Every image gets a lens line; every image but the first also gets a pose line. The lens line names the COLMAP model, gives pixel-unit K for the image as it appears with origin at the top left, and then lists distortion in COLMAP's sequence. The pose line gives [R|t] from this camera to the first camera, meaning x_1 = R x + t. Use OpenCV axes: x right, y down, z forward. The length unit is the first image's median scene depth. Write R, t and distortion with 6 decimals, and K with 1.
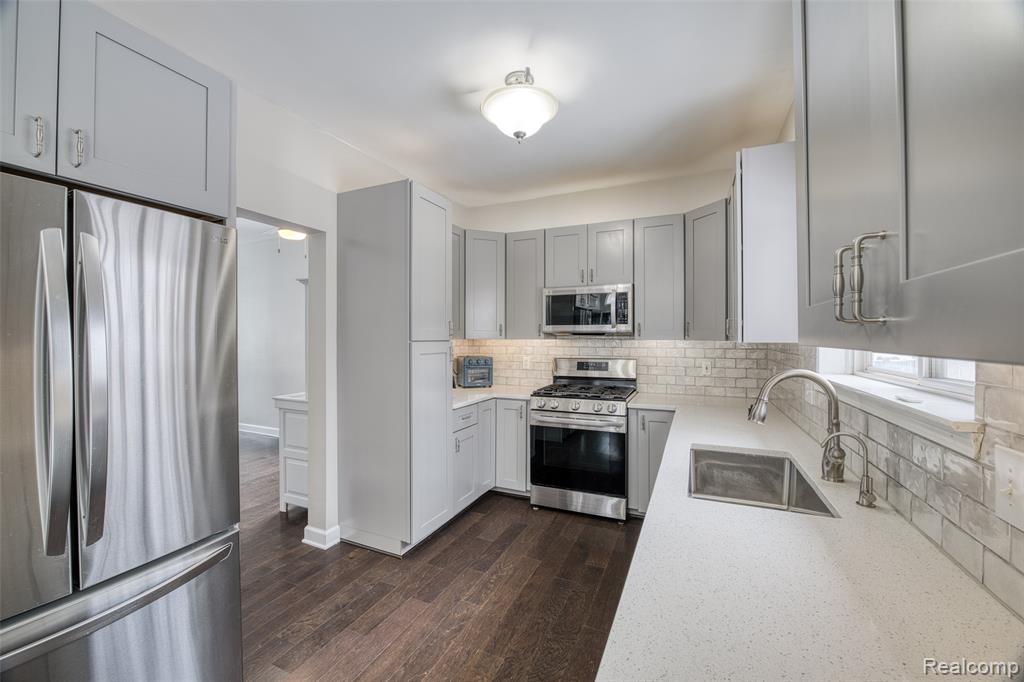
lens RADIAL K [[402.7, 0, 512.3], [0, 402.7, 338.5], [0, 0, 1]] dist [-0.023942, 0.000941]
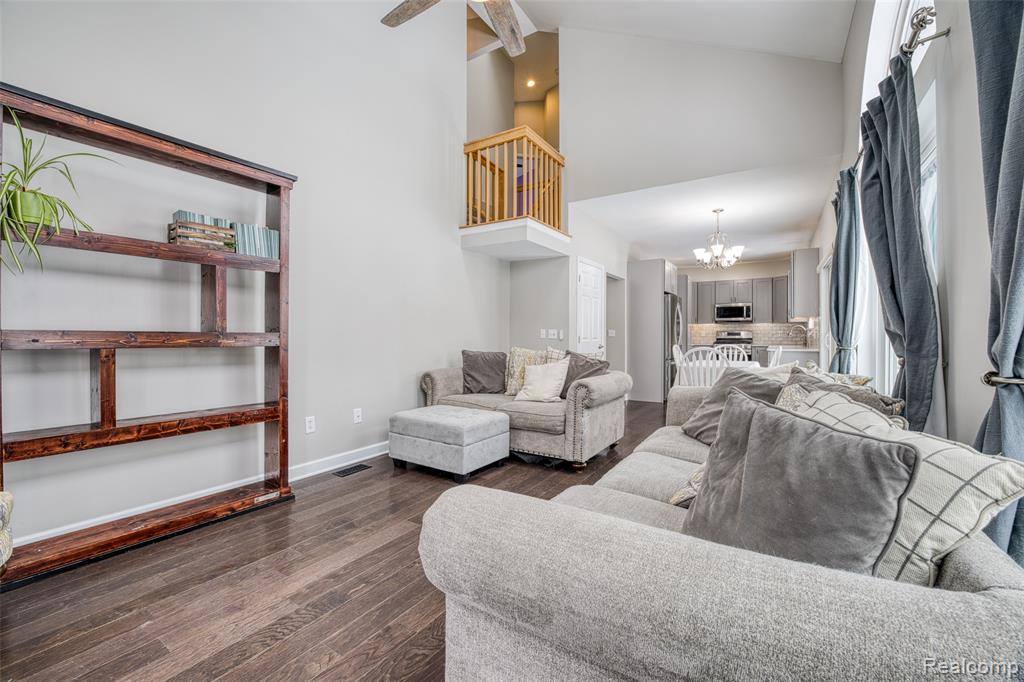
lens RADIAL K [[402.7, 0, 521.5], [0, 402.7, 333.6], [0, 0, 1]] dist [-0.023942, 0.000941]
pose [[0.986497, -0.004057, -0.163726, -0.855969], [0.004683, 0.999983, 0.003437, 0.061087], [0.163710, -0.004157, 0.986500, -2.066470]]
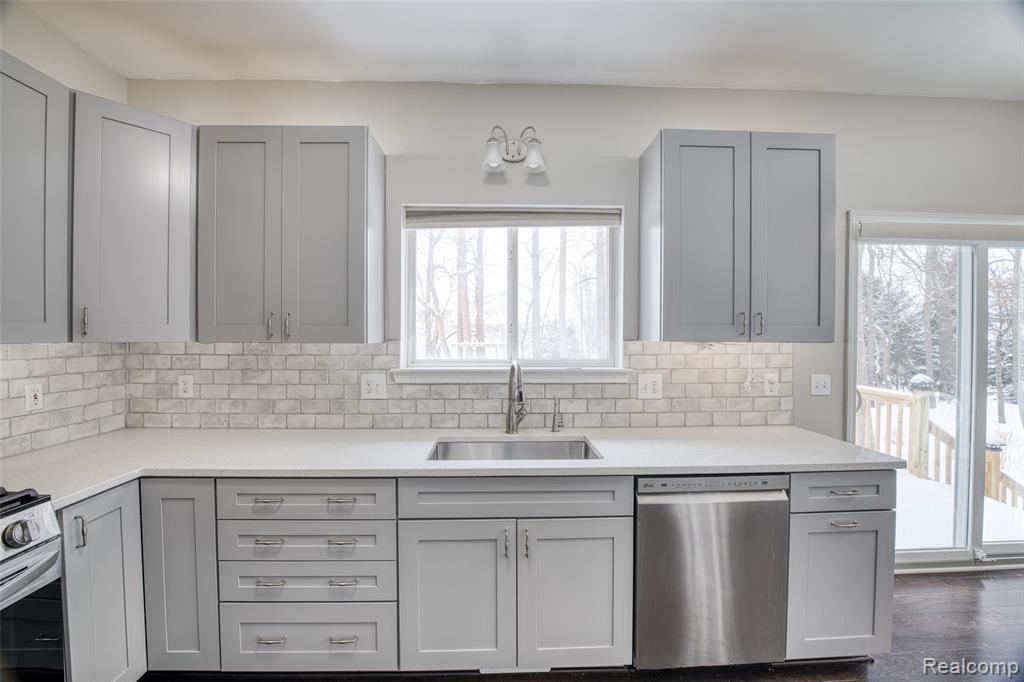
lens RADIAL K [[402.7, 0, 505.6], [0, 402.7, 342.4], [0, 0, 1]] dist [-0.023942, 0.000941]
pose [[-0.417780, -0.011646, 0.908474, -0.241565], [0.000937, 0.999912, 0.013249, -0.001889], [-0.908548, 0.006386, -0.417732, 0.710862]]
